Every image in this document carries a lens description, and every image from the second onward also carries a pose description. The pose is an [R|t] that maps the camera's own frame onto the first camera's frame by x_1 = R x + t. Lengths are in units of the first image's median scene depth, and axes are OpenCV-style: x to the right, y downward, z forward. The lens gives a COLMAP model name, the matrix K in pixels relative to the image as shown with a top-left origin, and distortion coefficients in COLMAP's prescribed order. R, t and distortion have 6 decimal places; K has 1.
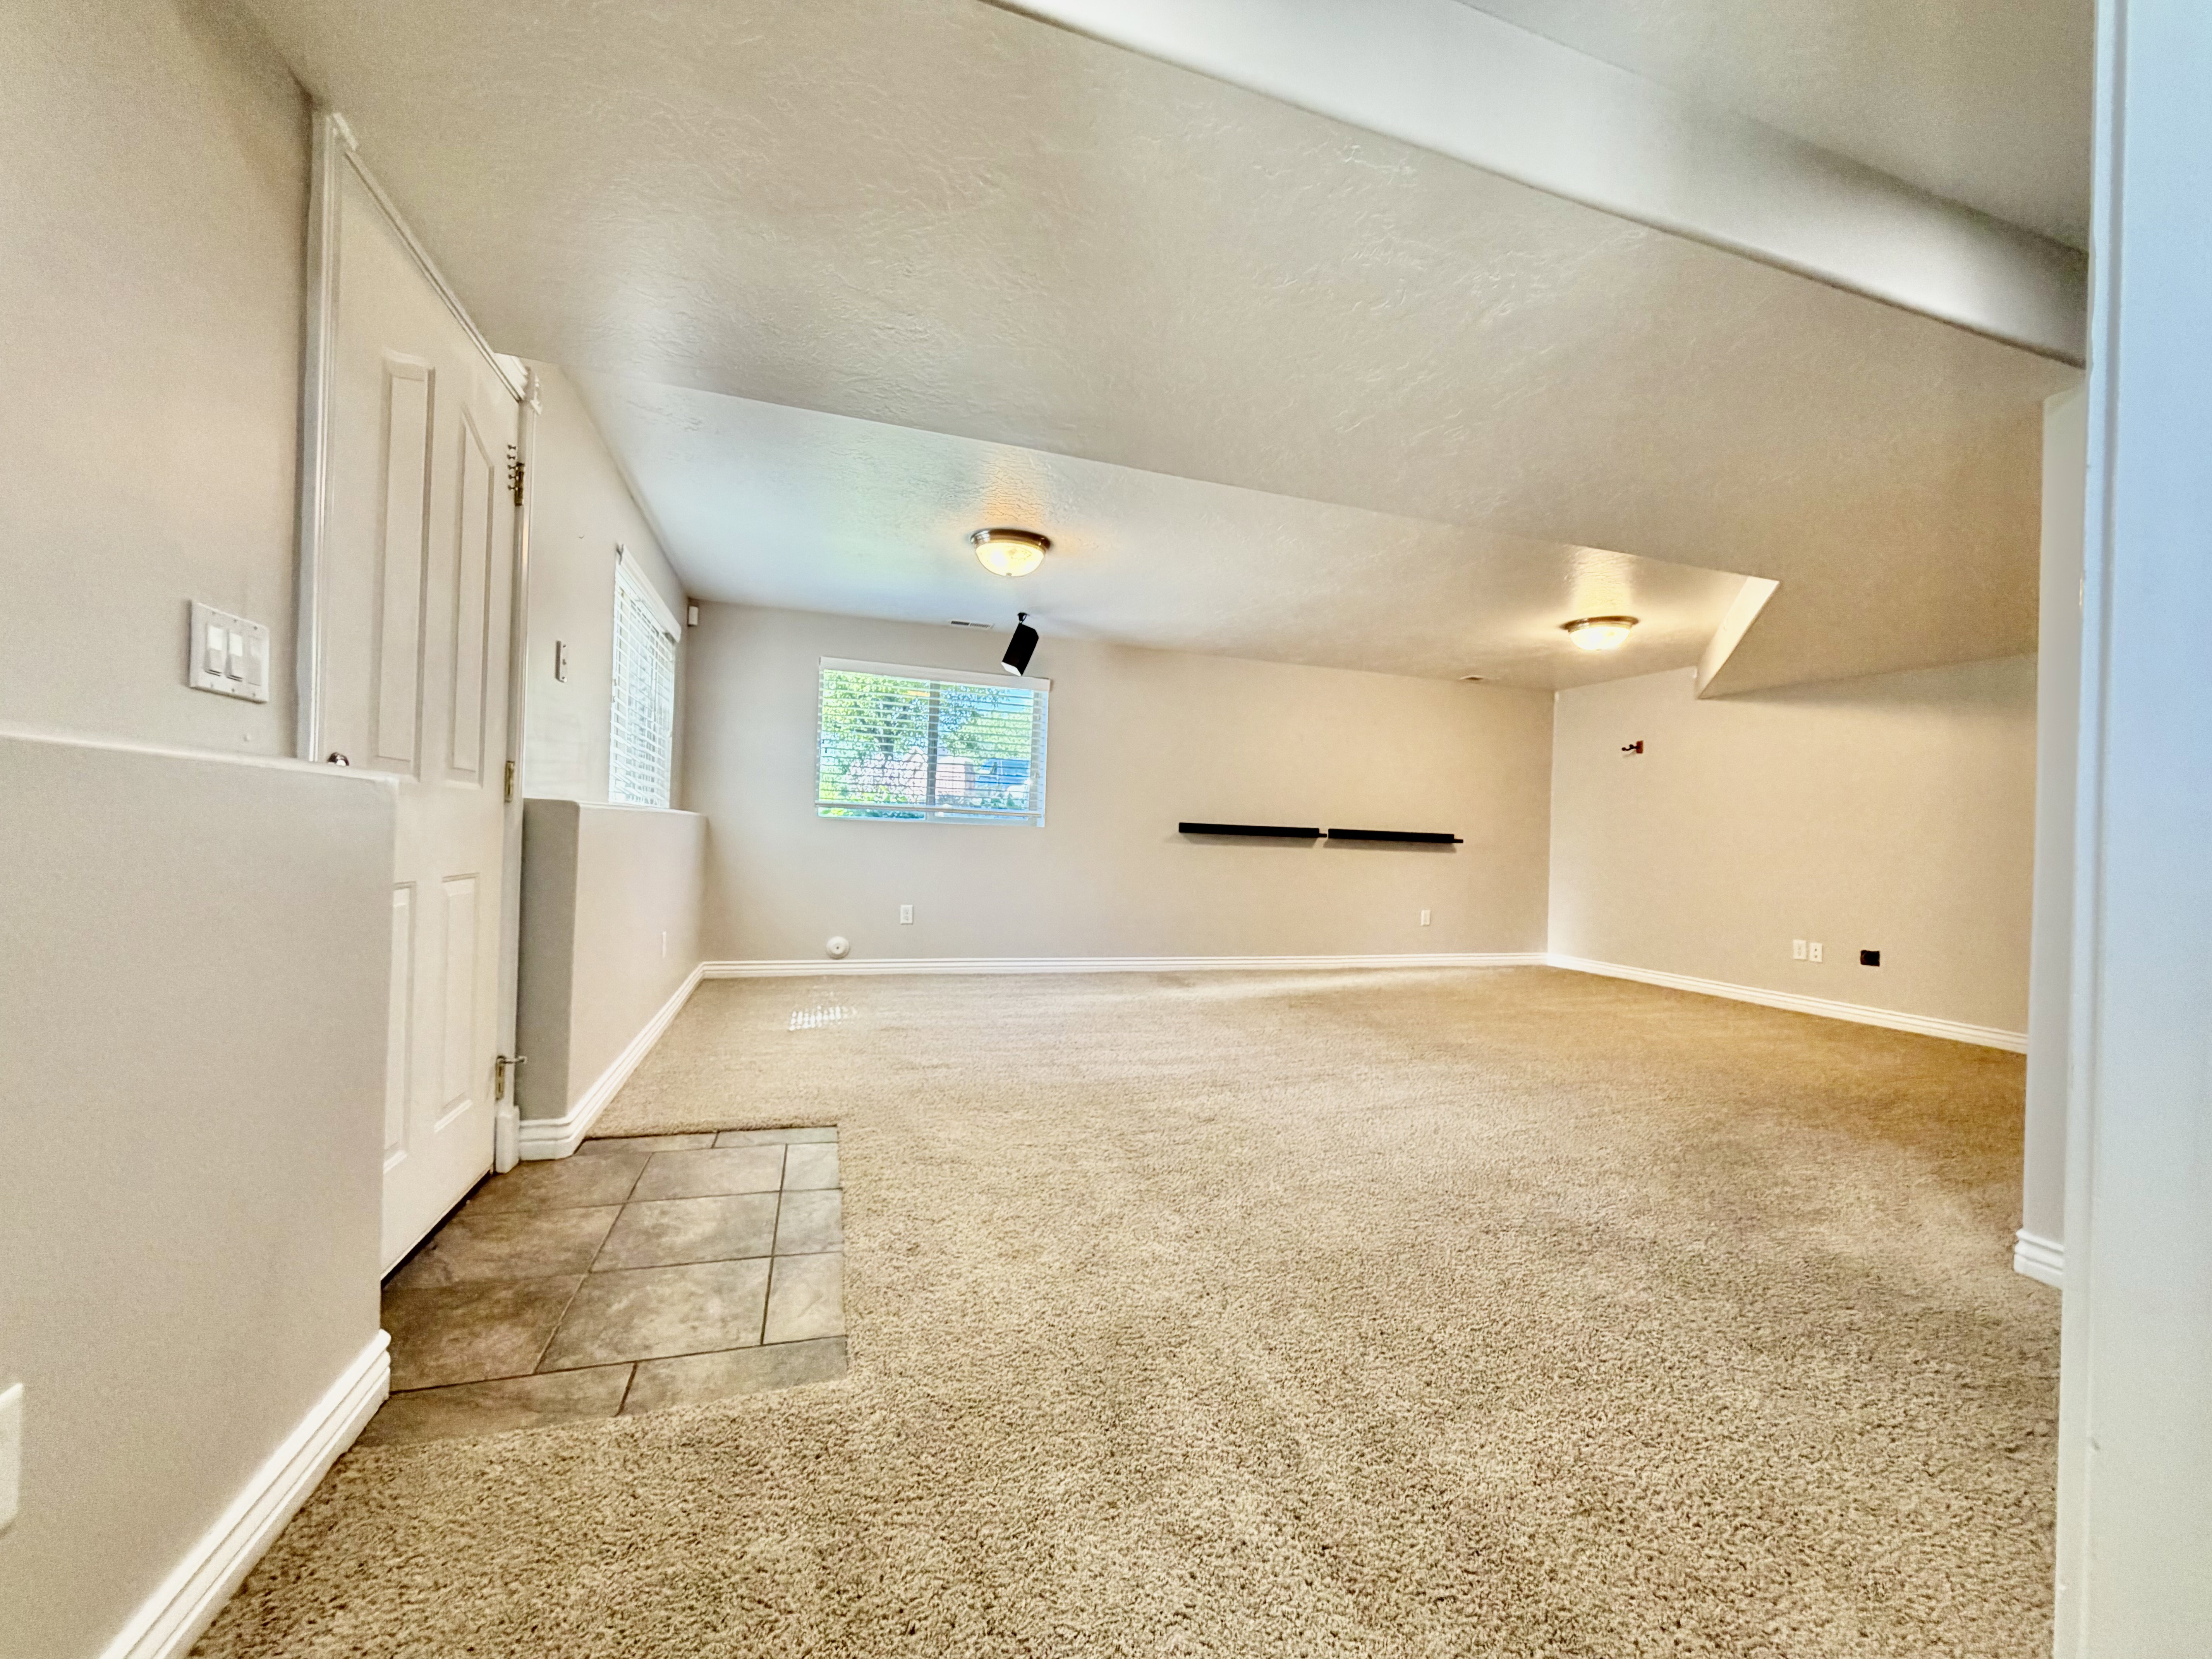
lens RADIAL K [[883.6, 0, 1102.6], [0, 883.6, 837.3], [0, 0, 1]] dist [-0.003424, -0.000176]
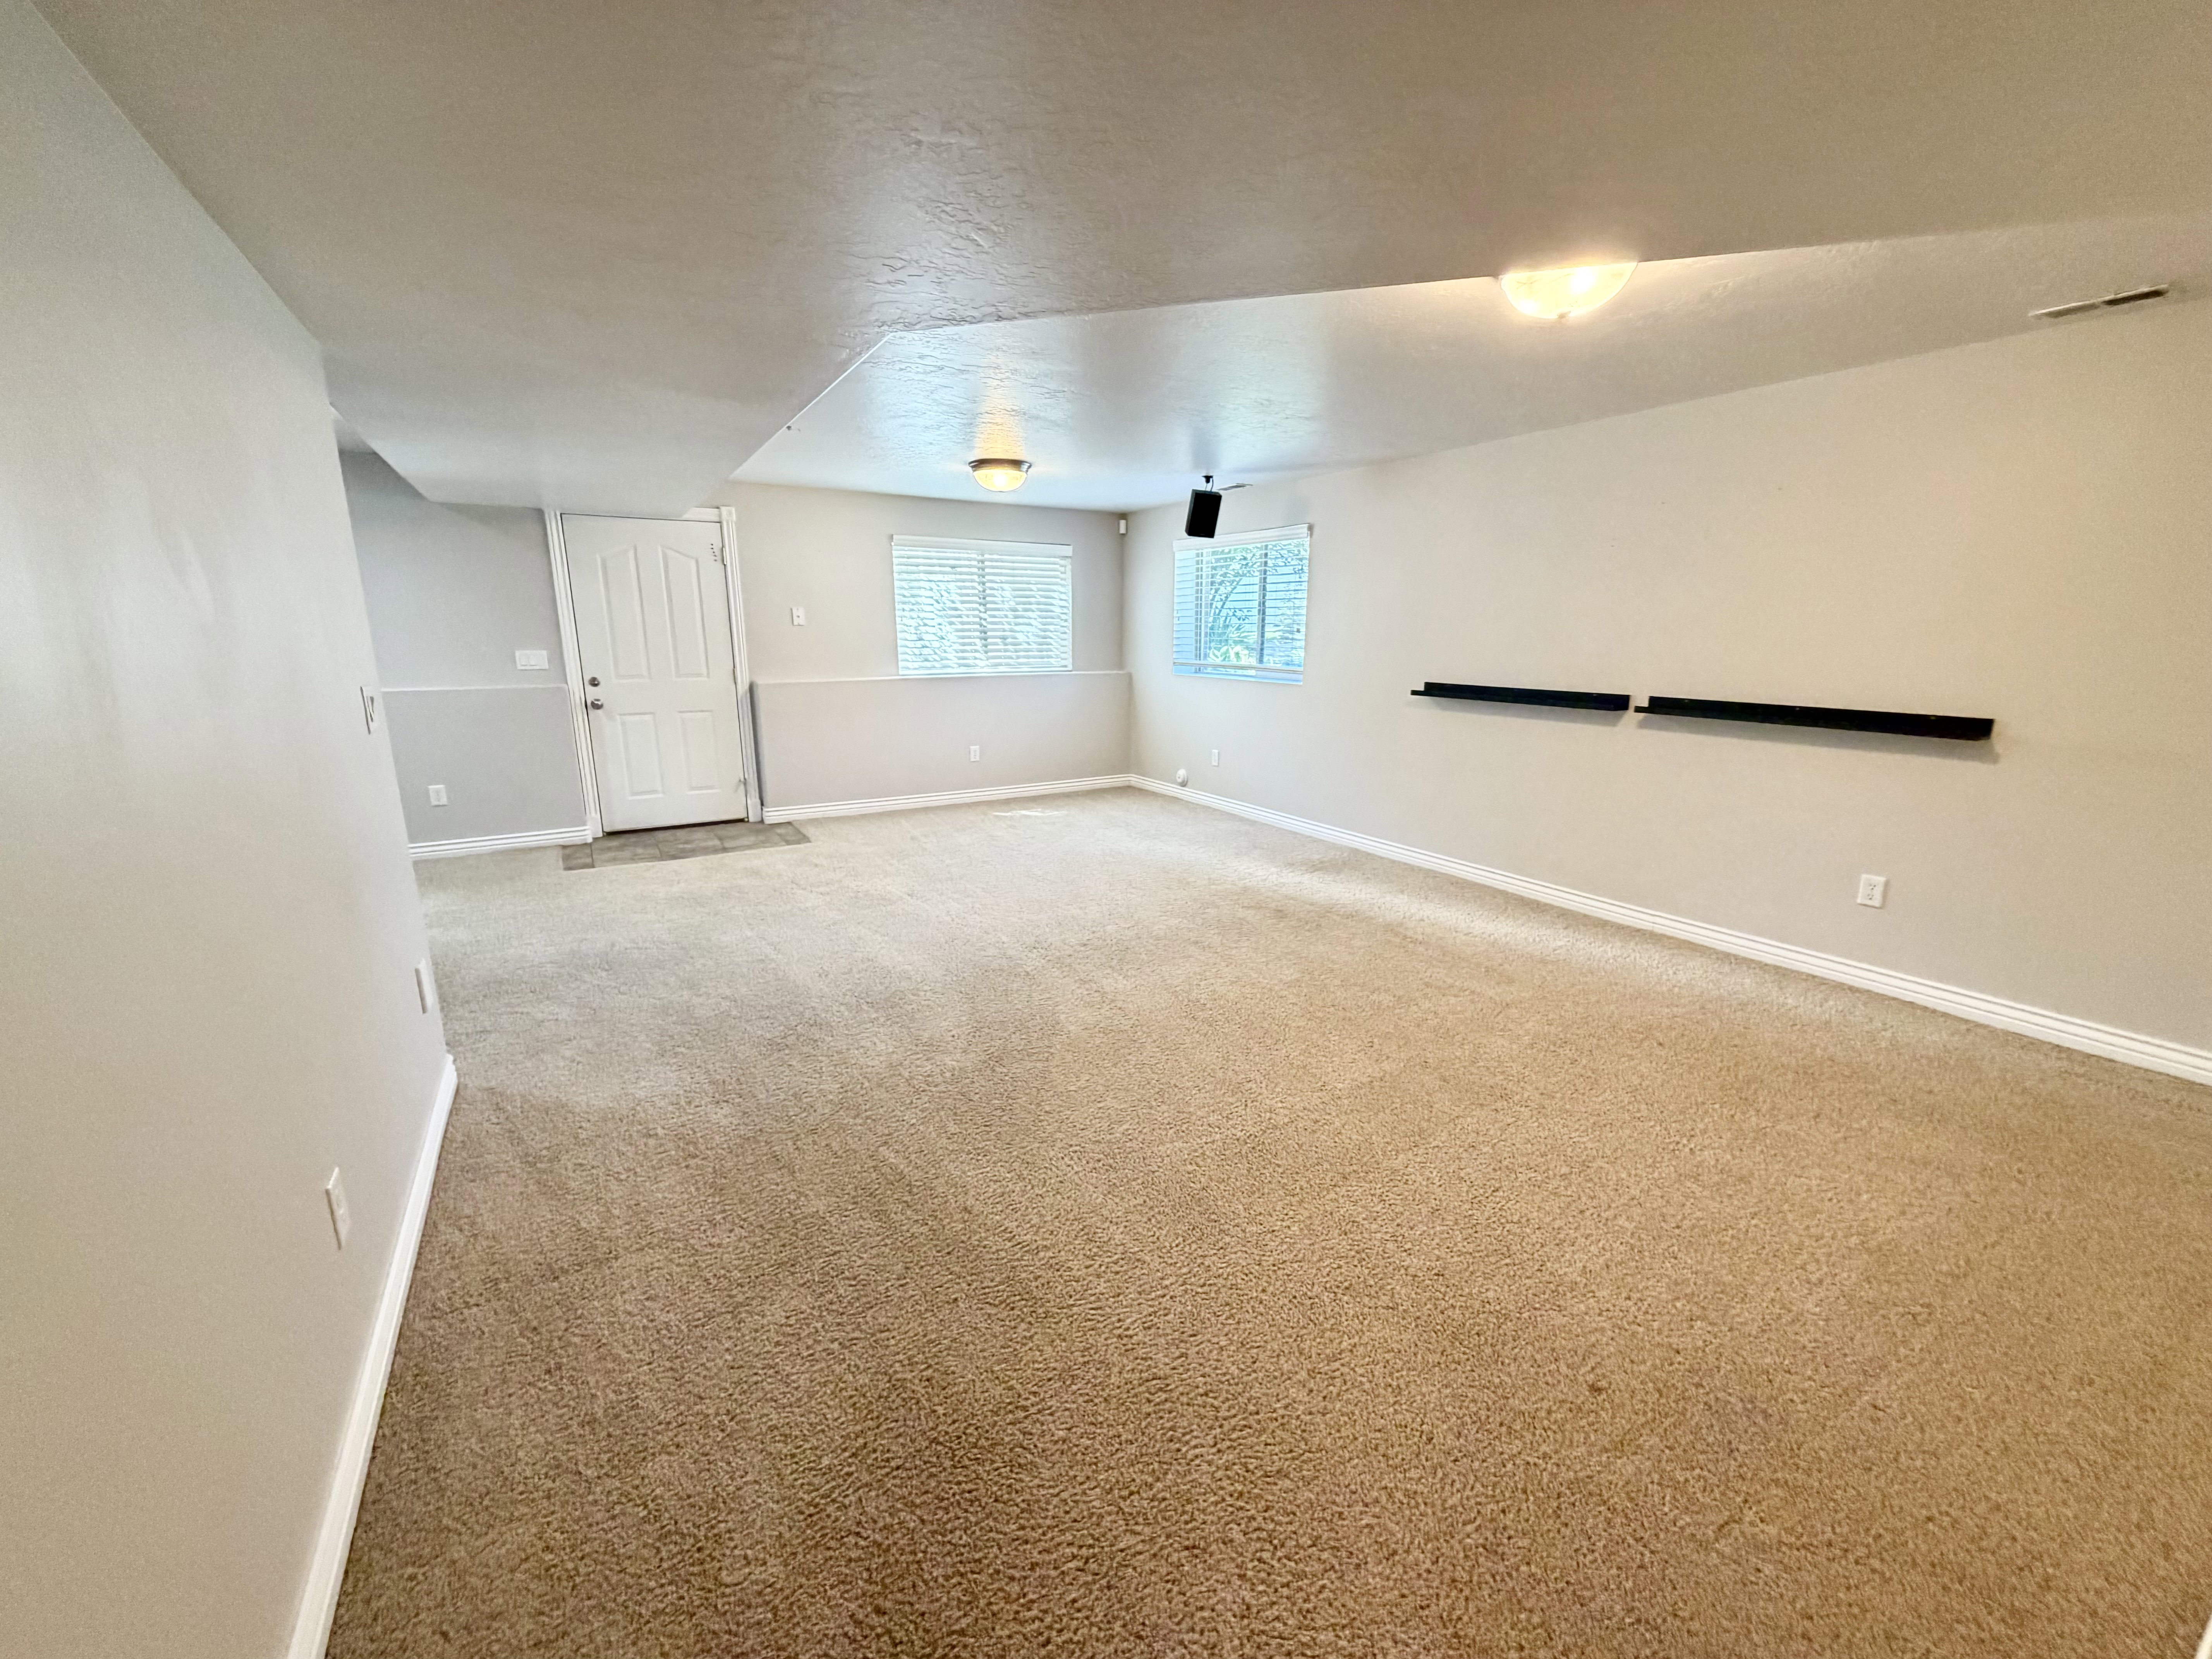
lens RADIAL K [[883.6, 0, 1105.6], [0, 883.6, 827.0], [0, 0, 1]] dist [-0.003424, -0.000176]
pose [[0.230224, 0.185847, -0.955226, 0.818388], [0.020029, 0.980482, 0.195588, -0.050649], [0.972931, -0.064162, 0.222008, 0.549803]]
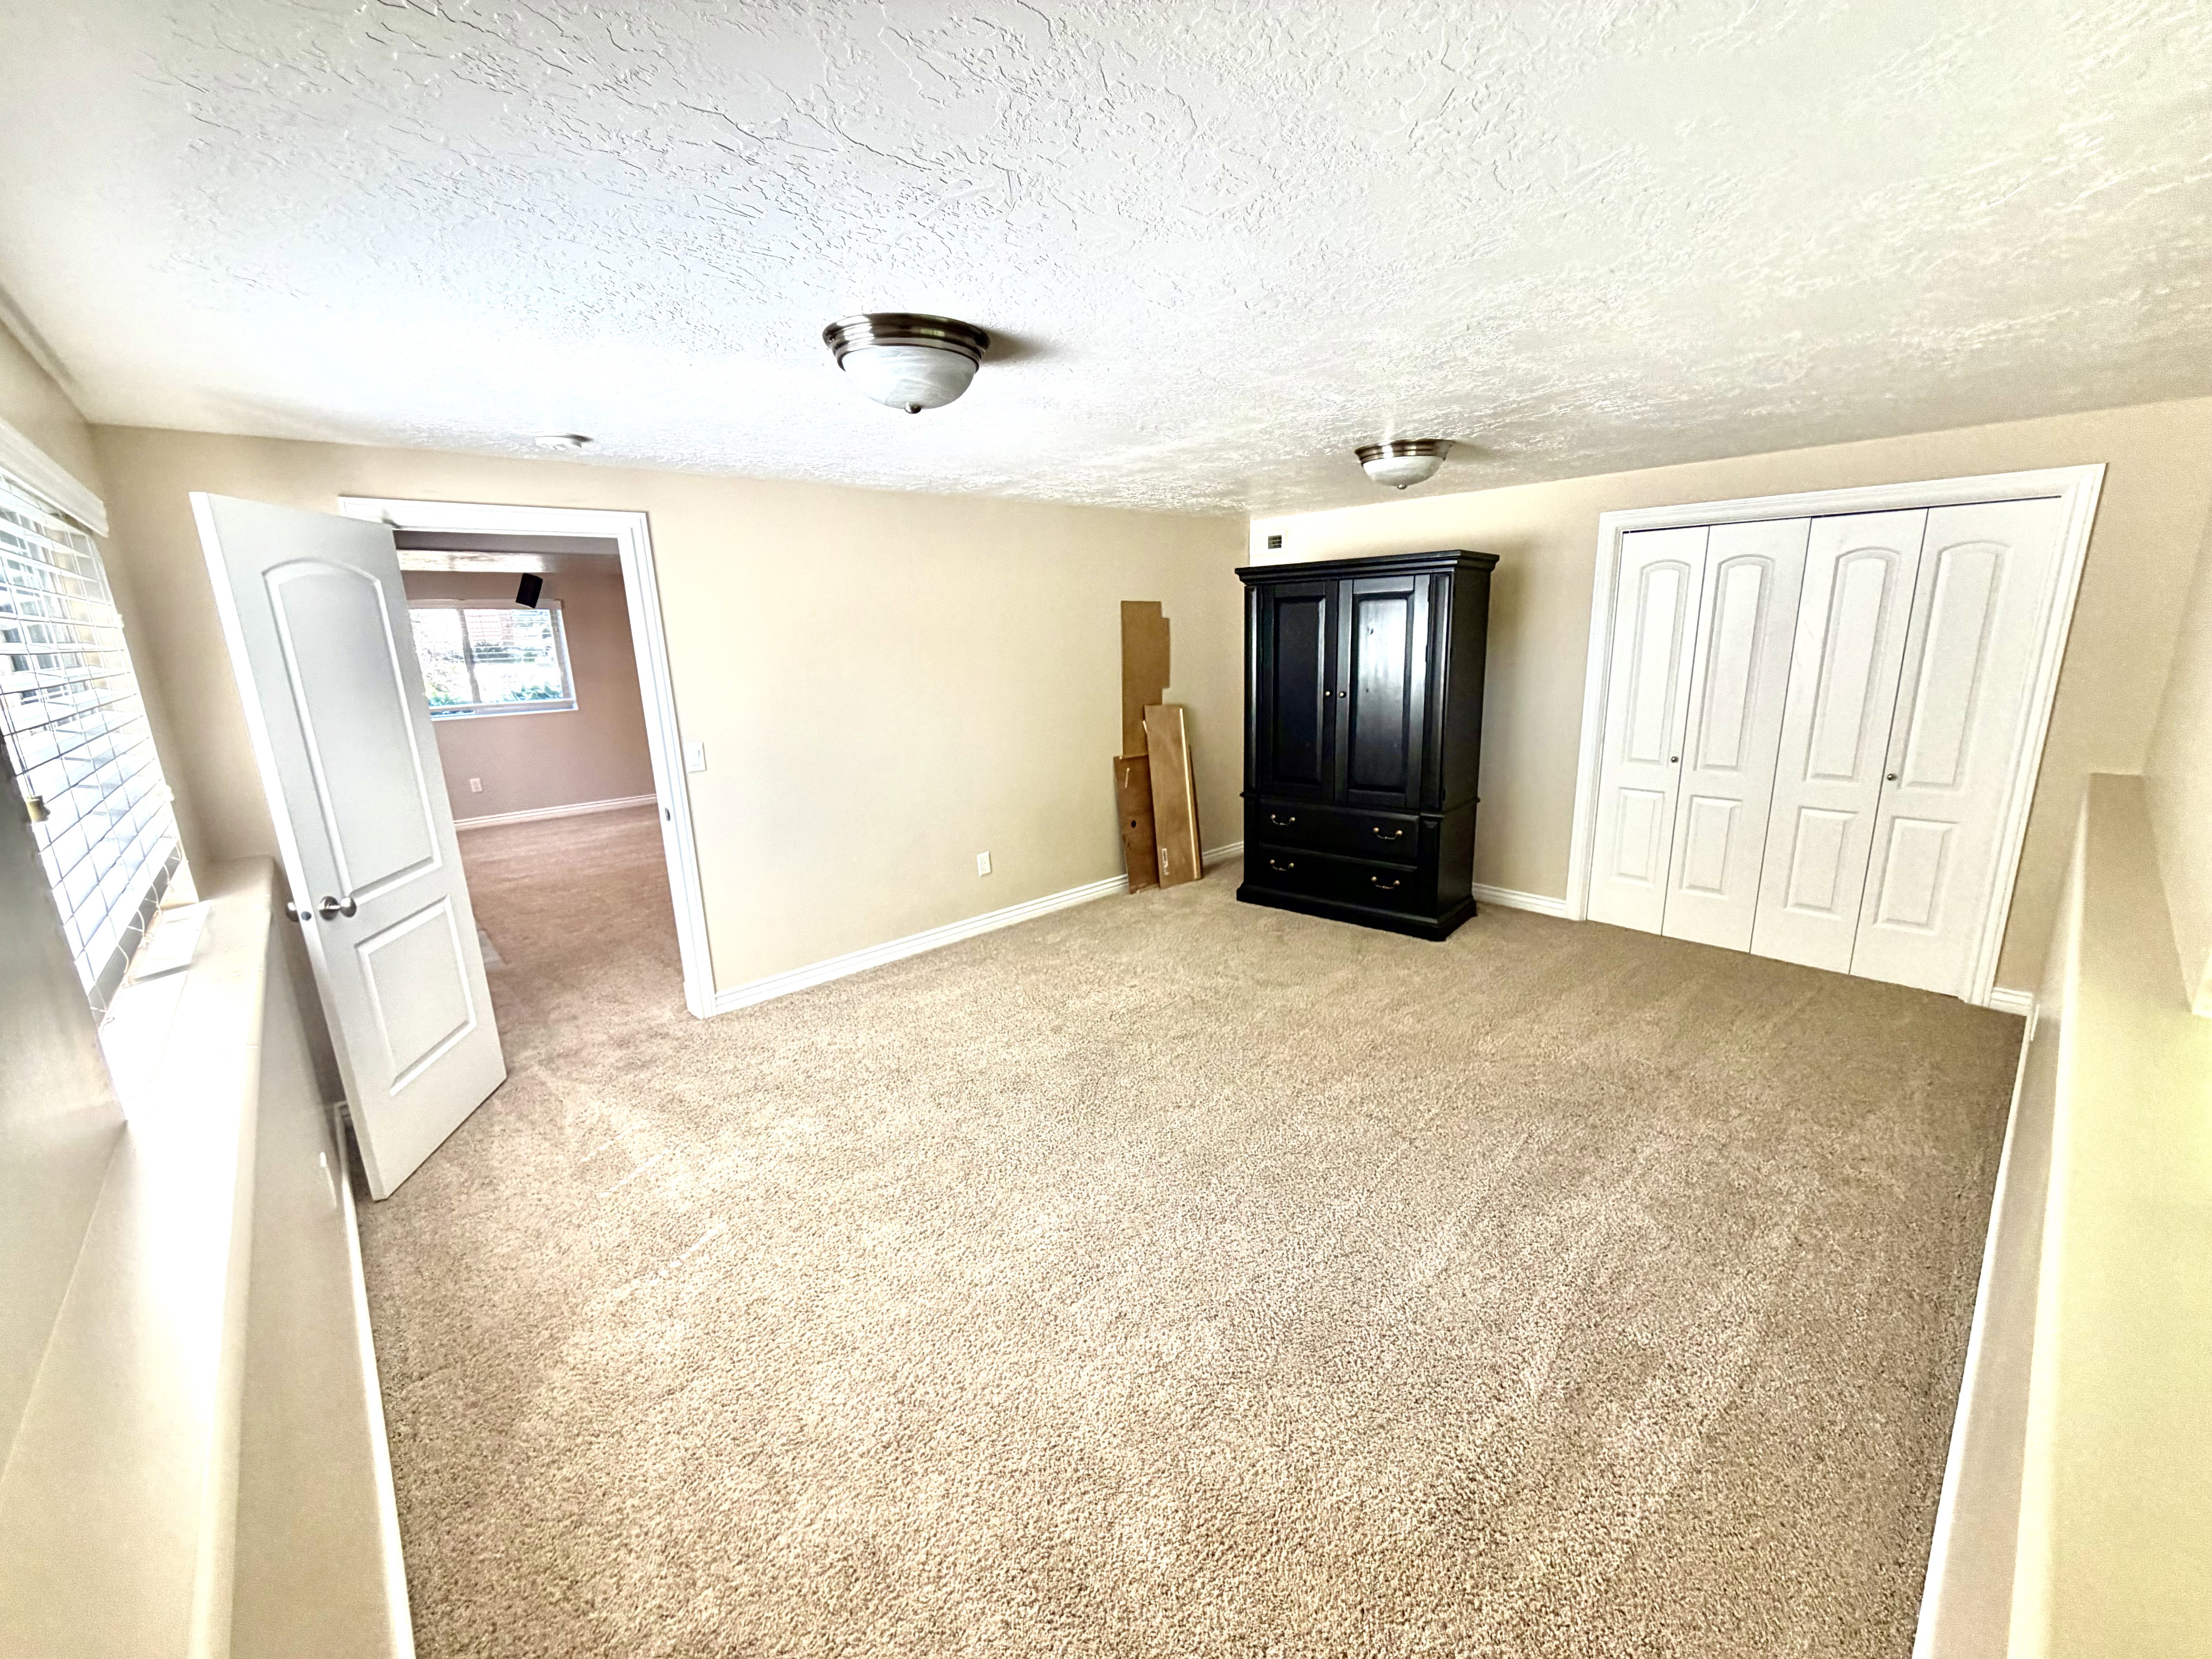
lens RADIAL K [[883.6, 0, 1106.0], [0, 883.6, 837.4], [0, 0, 1]] dist [-0.003424, -0.000176]
pose [[0.908538, -0.161788, 0.385206, 0.126110], [0.066070, 0.966015, 0.249899, -0.114066], [-0.412545, -0.201592, 0.888351, -0.640468]]
